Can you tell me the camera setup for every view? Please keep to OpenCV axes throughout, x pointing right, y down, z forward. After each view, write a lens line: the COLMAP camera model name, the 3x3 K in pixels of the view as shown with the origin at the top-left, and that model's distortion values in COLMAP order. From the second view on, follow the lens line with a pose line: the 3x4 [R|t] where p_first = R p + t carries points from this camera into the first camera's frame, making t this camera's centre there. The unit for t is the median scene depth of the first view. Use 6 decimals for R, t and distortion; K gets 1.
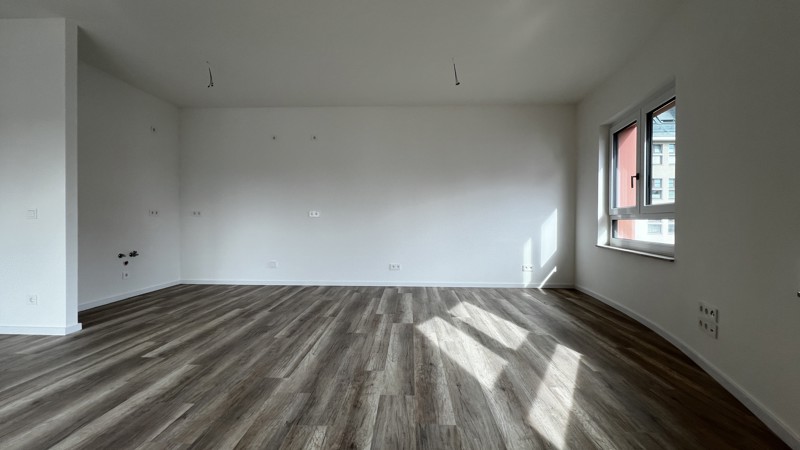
lens RADIAL K [[318.9, 0, 400.0], [0, 318.9, 225.0], [0, 0, 1]] dist [-0.000182, -0.000046]
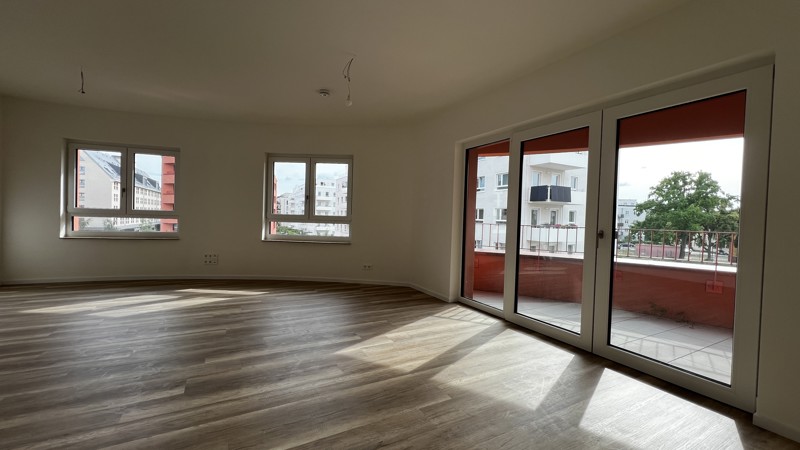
lens RADIAL K [[316.7, 0, 400.0], [0, 316.7, 225.0], [0, 0, 1]] dist [0.000033, -0.000035]
pose [[-0.525581, -0.040080, 0.849799, -1.436782], [-0.026123, 0.999179, 0.030969, -0.072502], [-0.850342, -0.005923, -0.526197, 0.738809]]
